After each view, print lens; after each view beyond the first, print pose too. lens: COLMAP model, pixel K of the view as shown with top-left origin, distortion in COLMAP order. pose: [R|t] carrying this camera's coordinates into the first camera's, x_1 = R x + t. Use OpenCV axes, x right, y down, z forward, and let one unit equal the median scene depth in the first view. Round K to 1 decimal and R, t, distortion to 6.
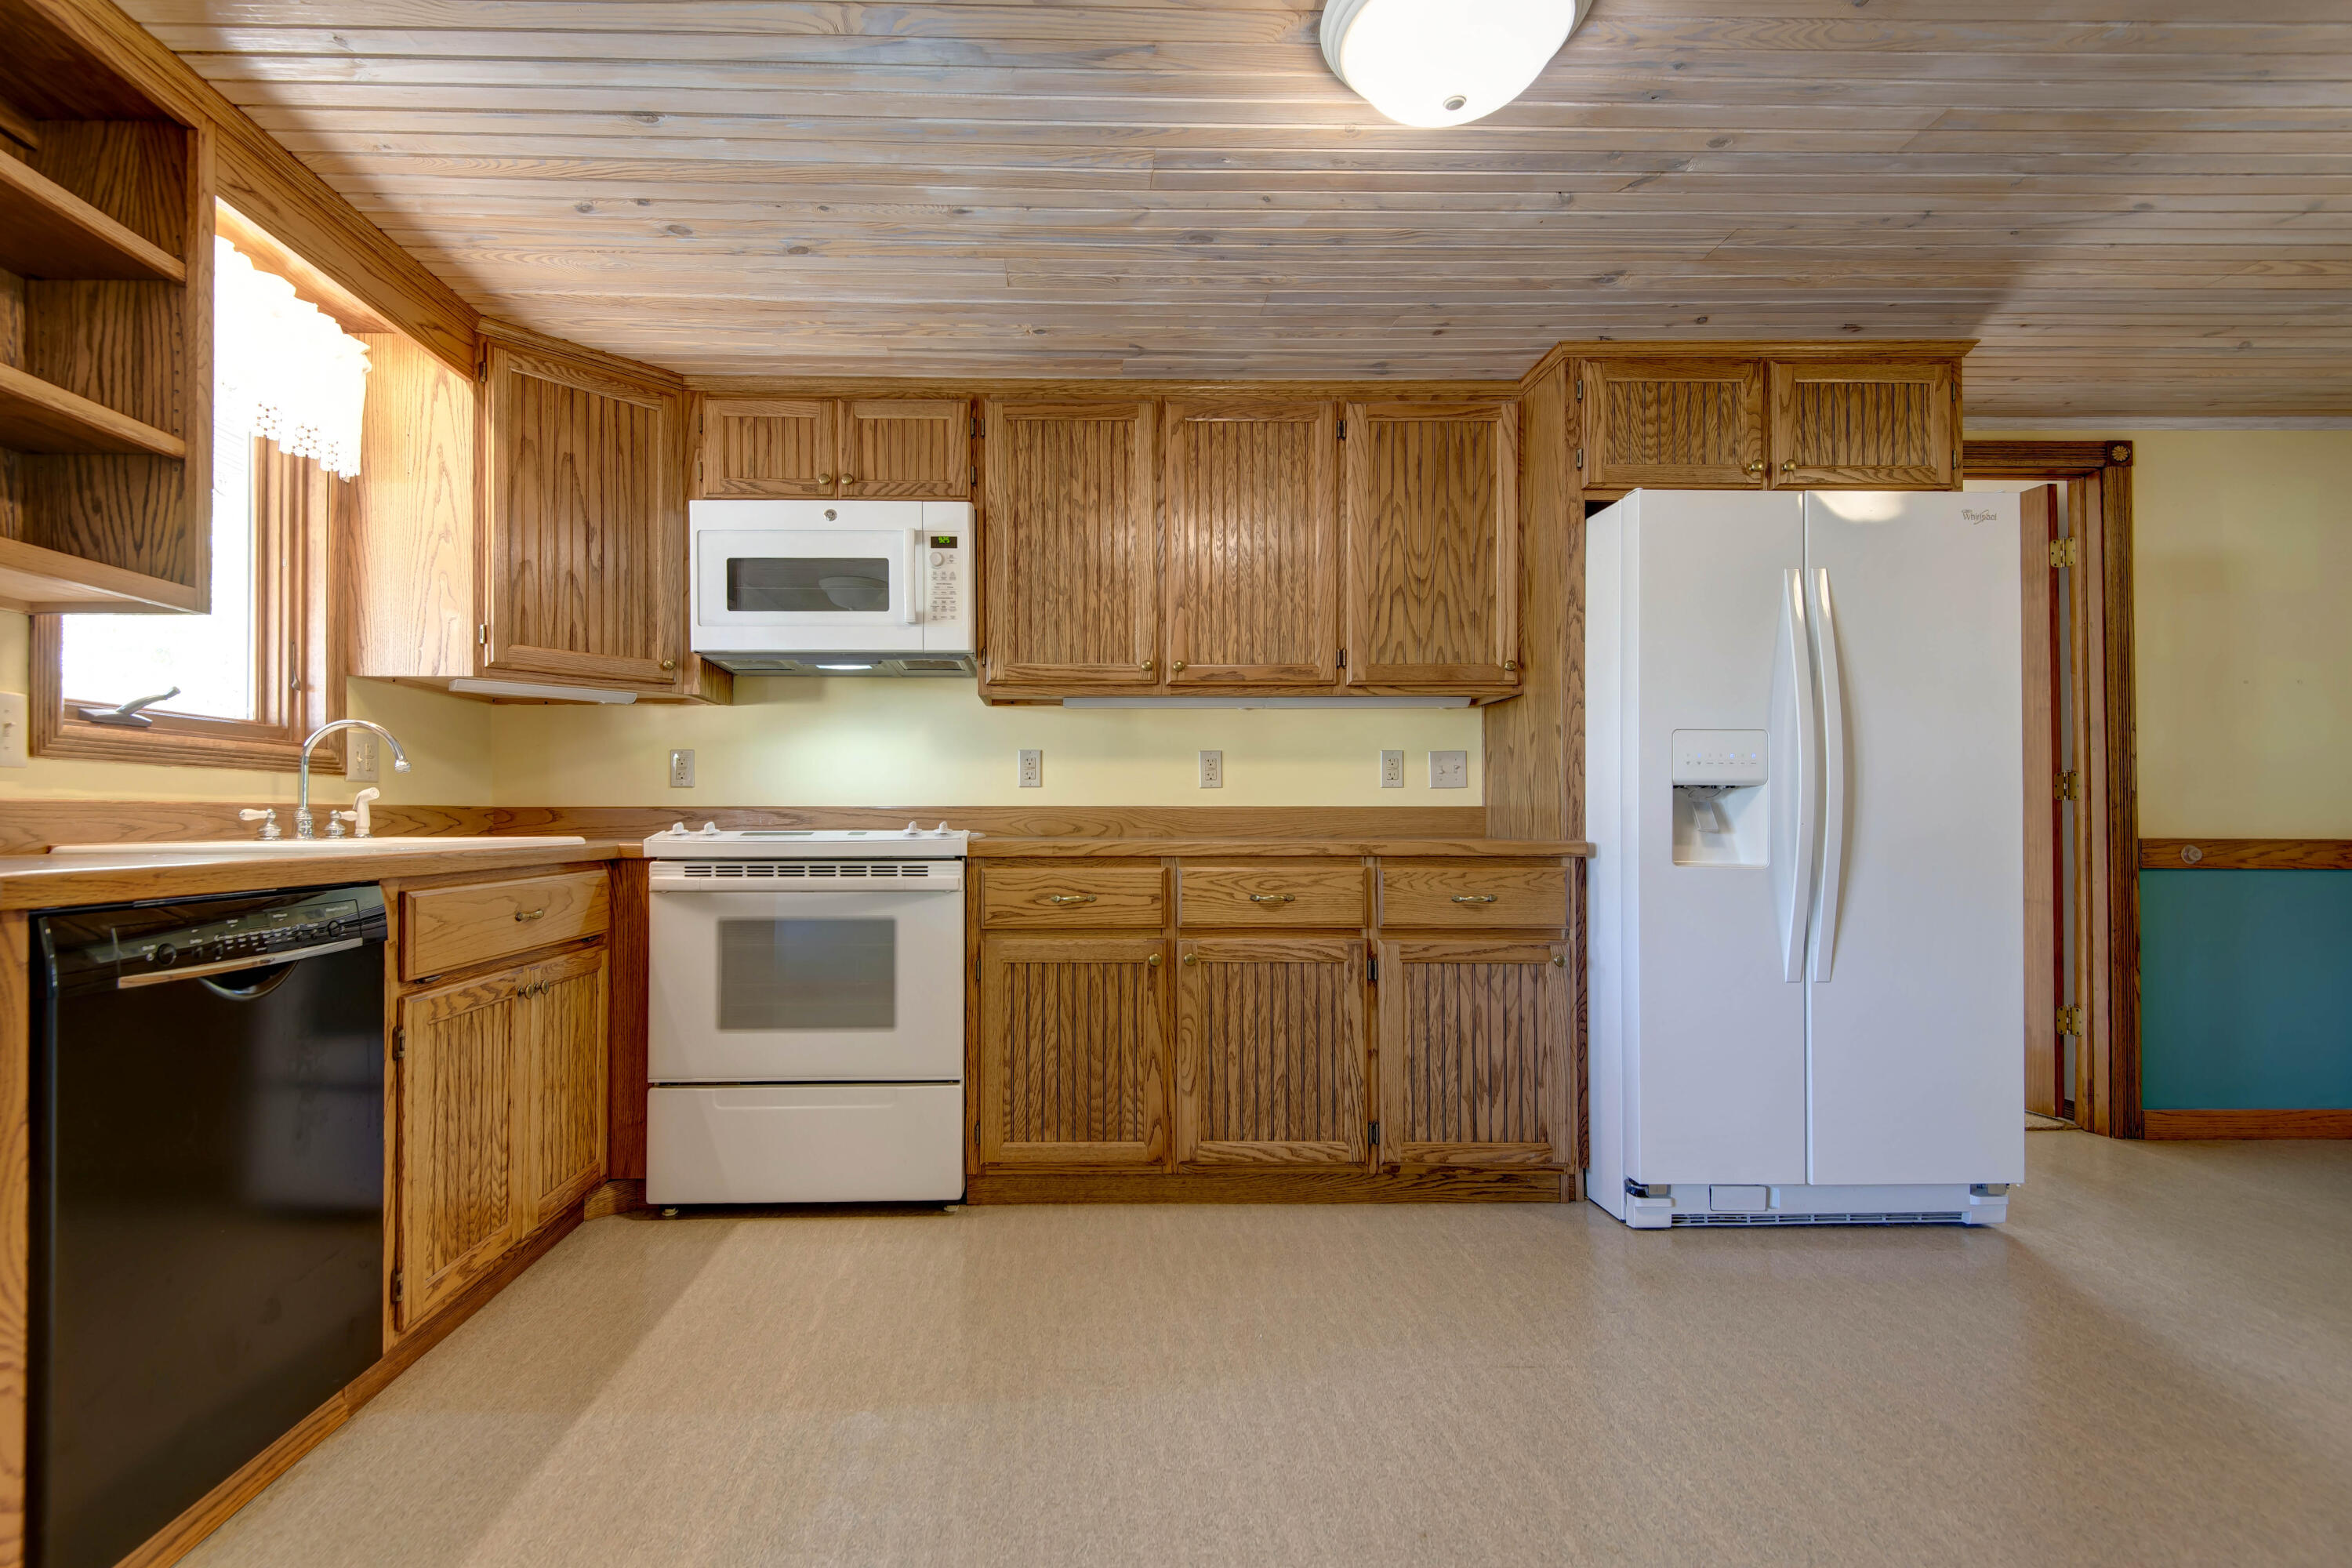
lens RADIAL K [[1103.8, 0, 1100.6], [0, 1103.8, 808.4], [0, 0, 1]] dist [0.051048, -0.036680]
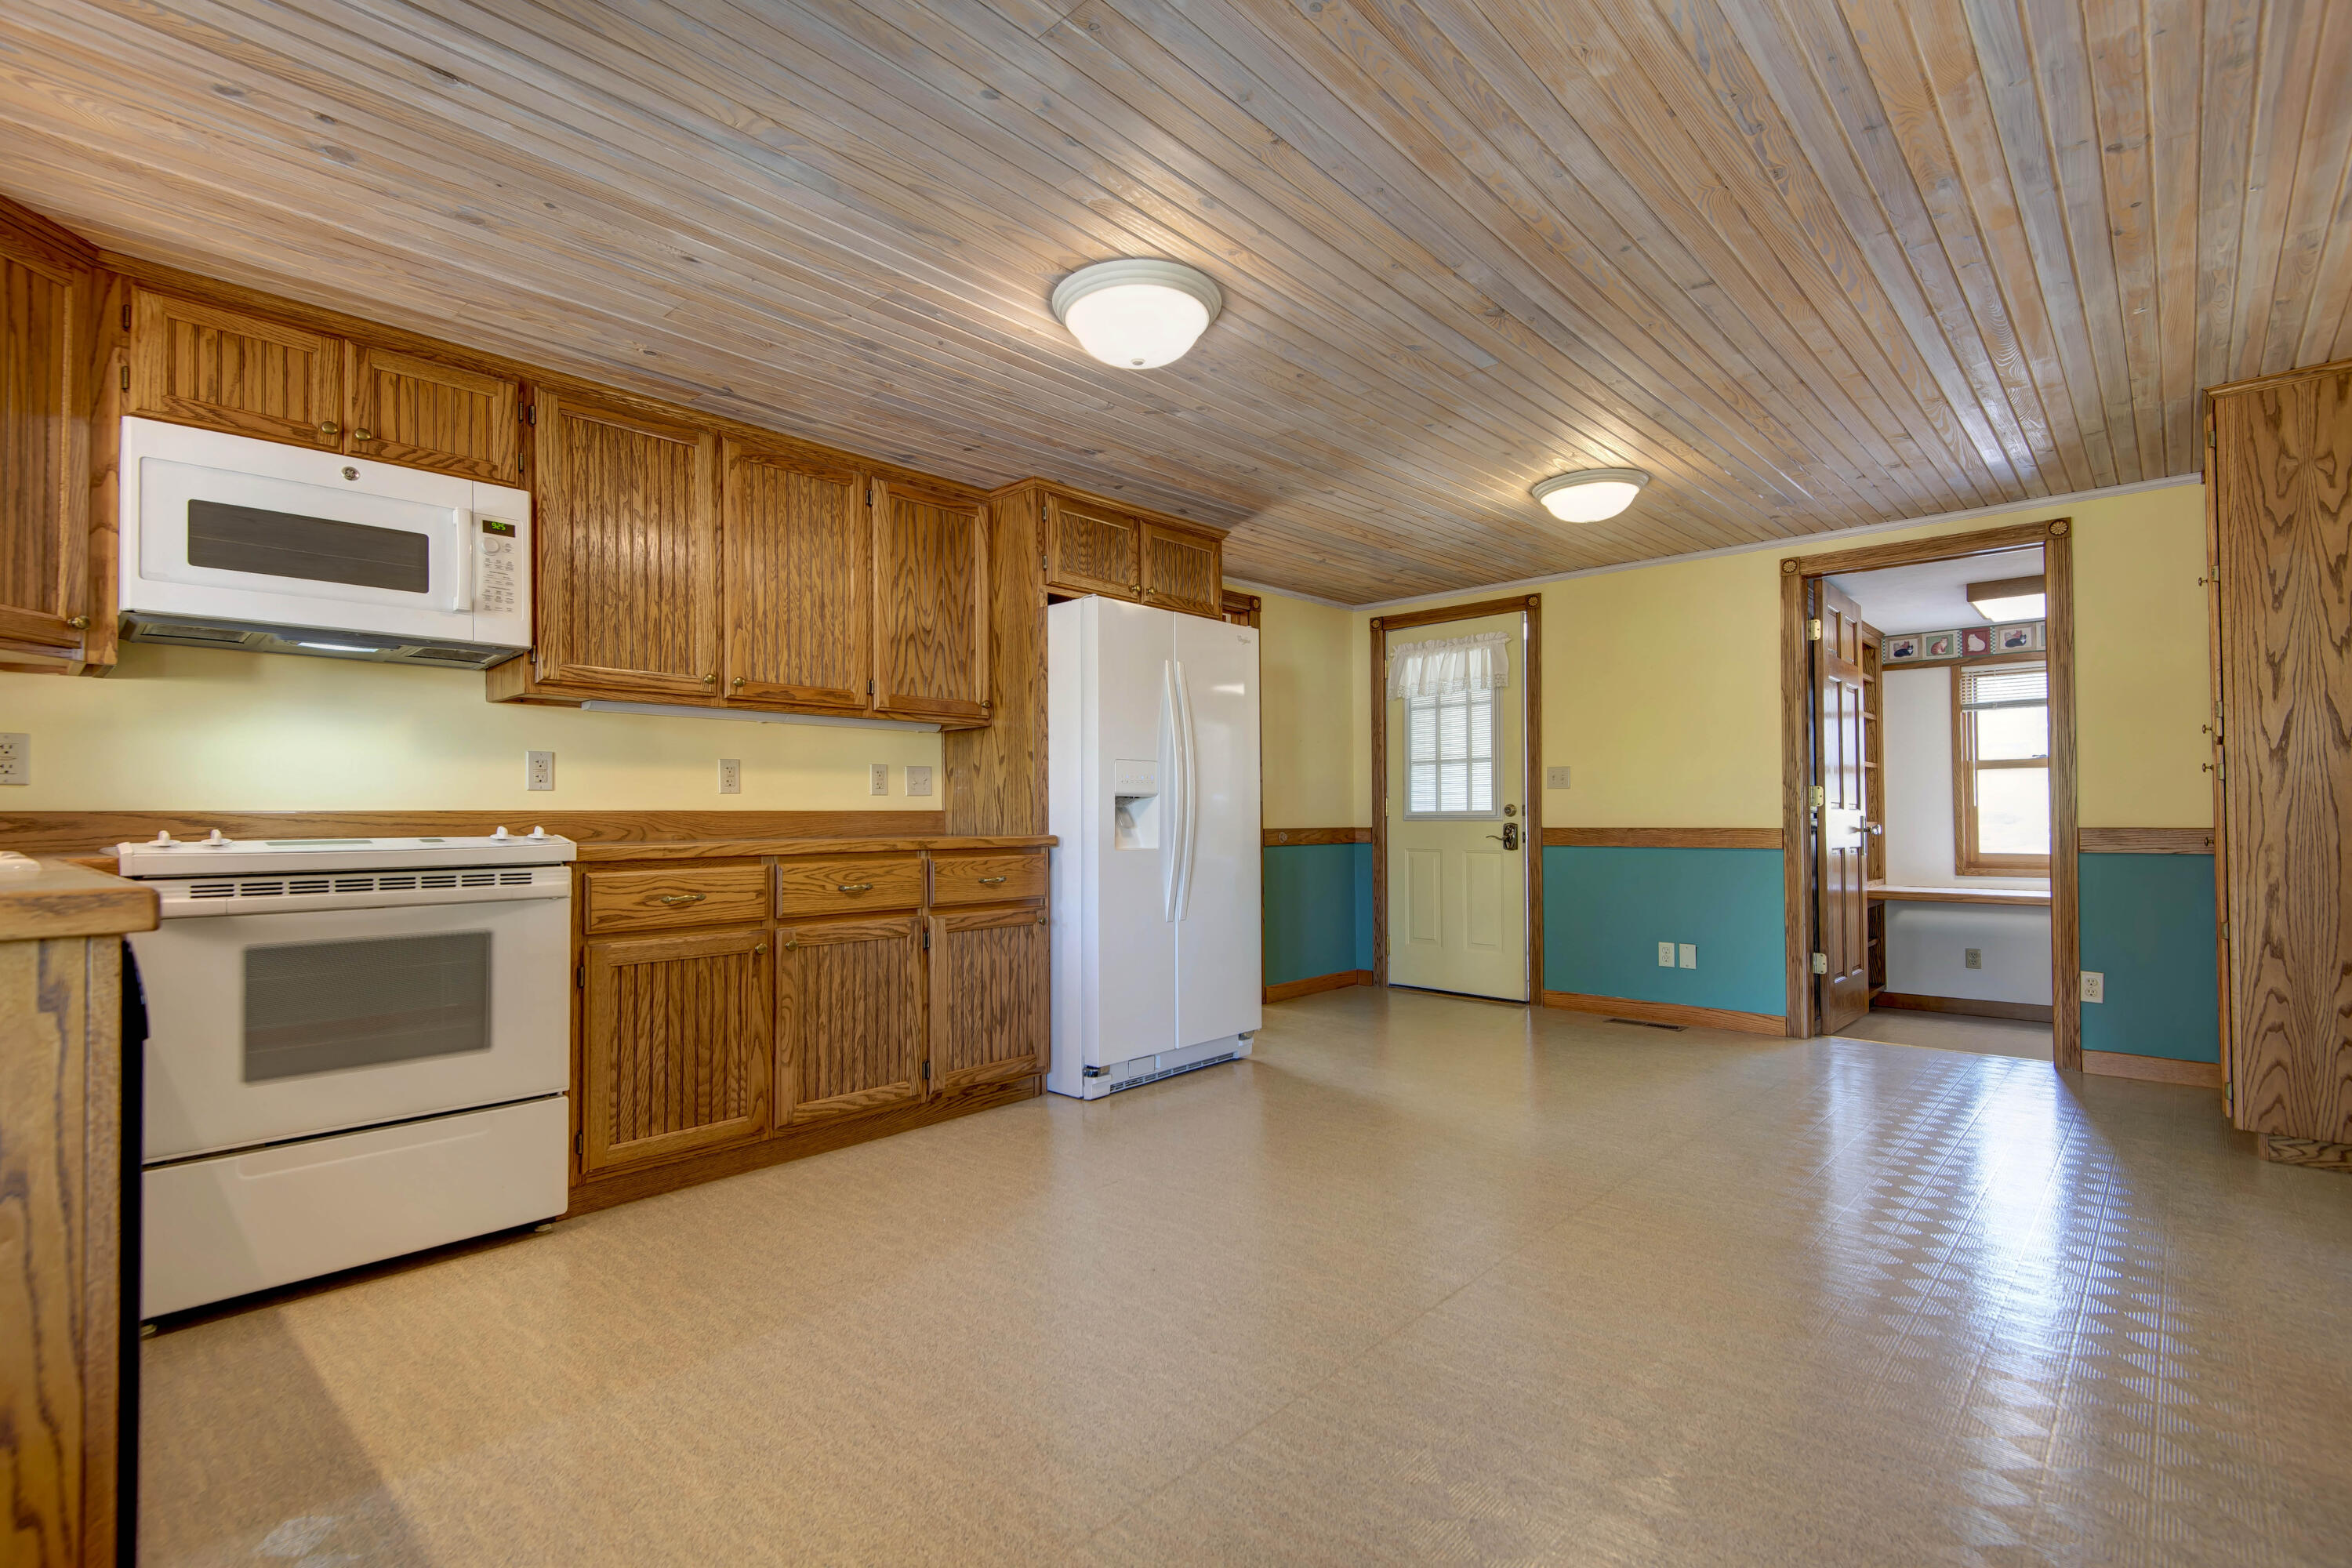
lens RADIAL K [[1049.2, 0, 1182.0], [0, 1049.2, 800.9], [0, 0, 1]] dist [0.013815, -0.001136]
pose [[0.694668, 0.006137, 0.719305, -0.411493], [0.002066, 0.999942, -0.010527, 0.000570], [-0.719328, 0.008799, 0.694615, -0.037383]]
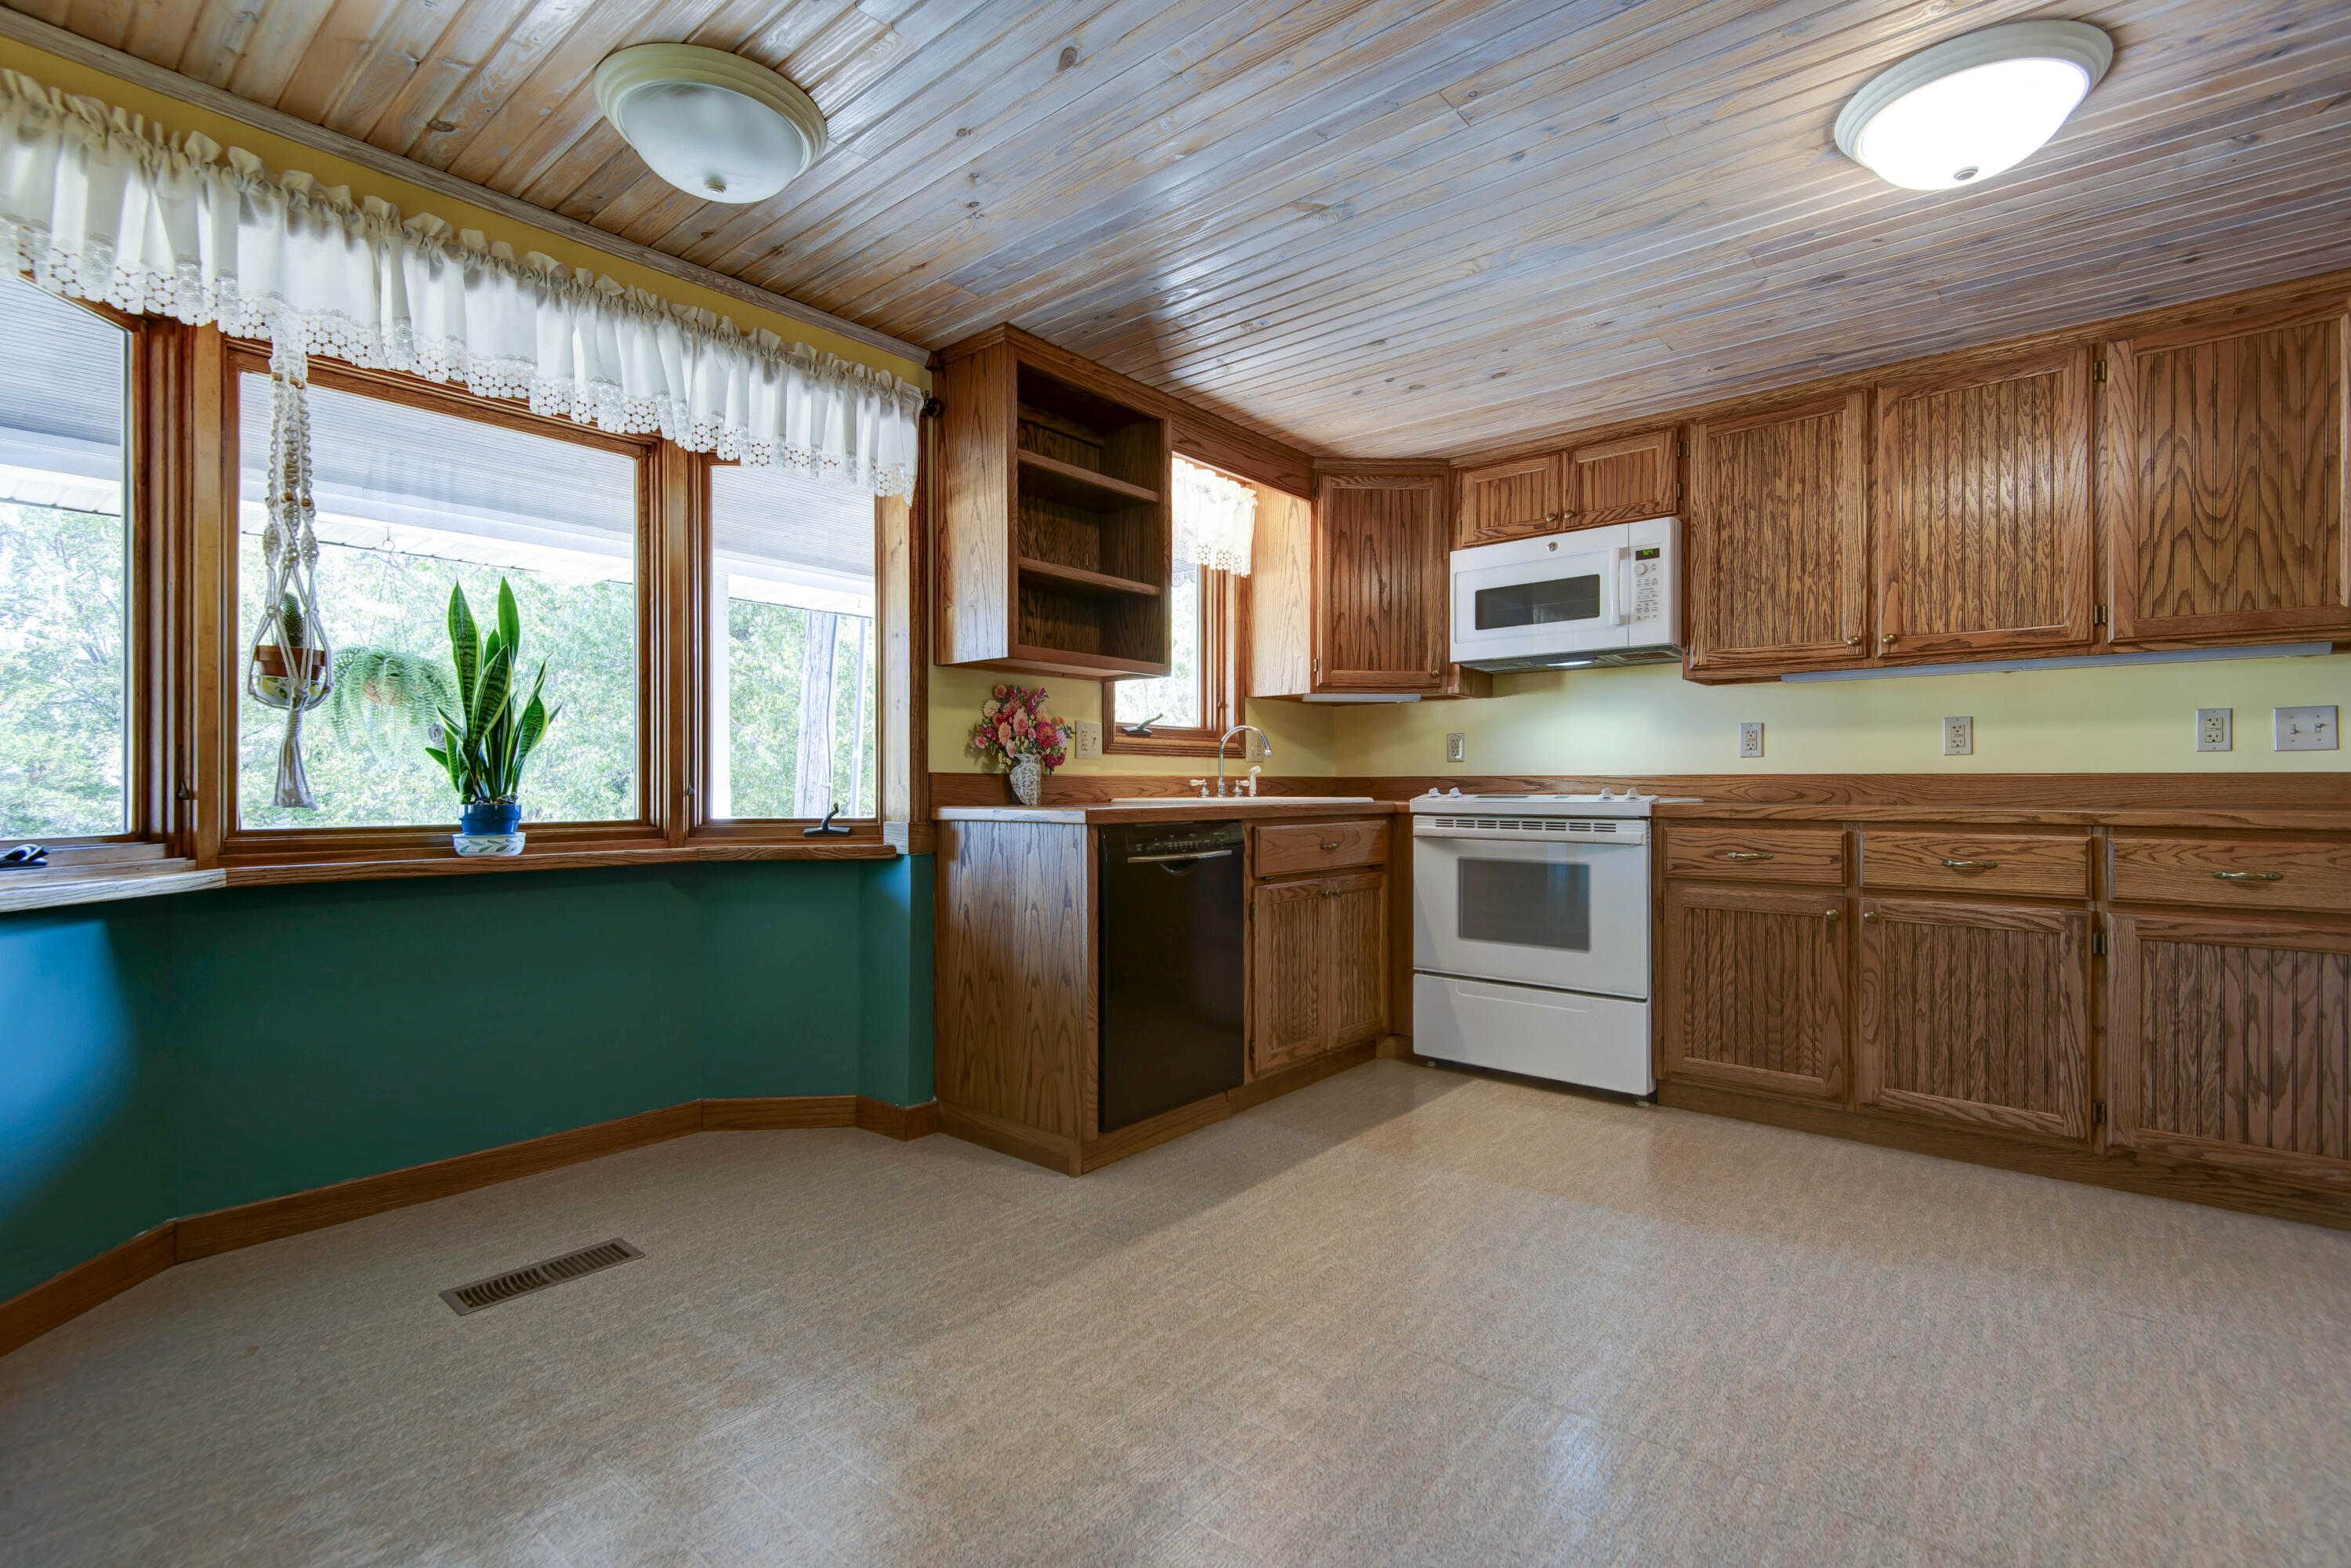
lens RADIAL K [[1082.3, 0, 1166.5], [0, 1082.3, 787.3], [0, 0, 1]] dist [0.032174, -0.021905]
pose [[0.752524, 0.002824, -0.658559, 0.261705], [0.004753, 0.999941, 0.009719, -0.002986], [0.658548, -0.010444, 0.752467, -0.245583]]
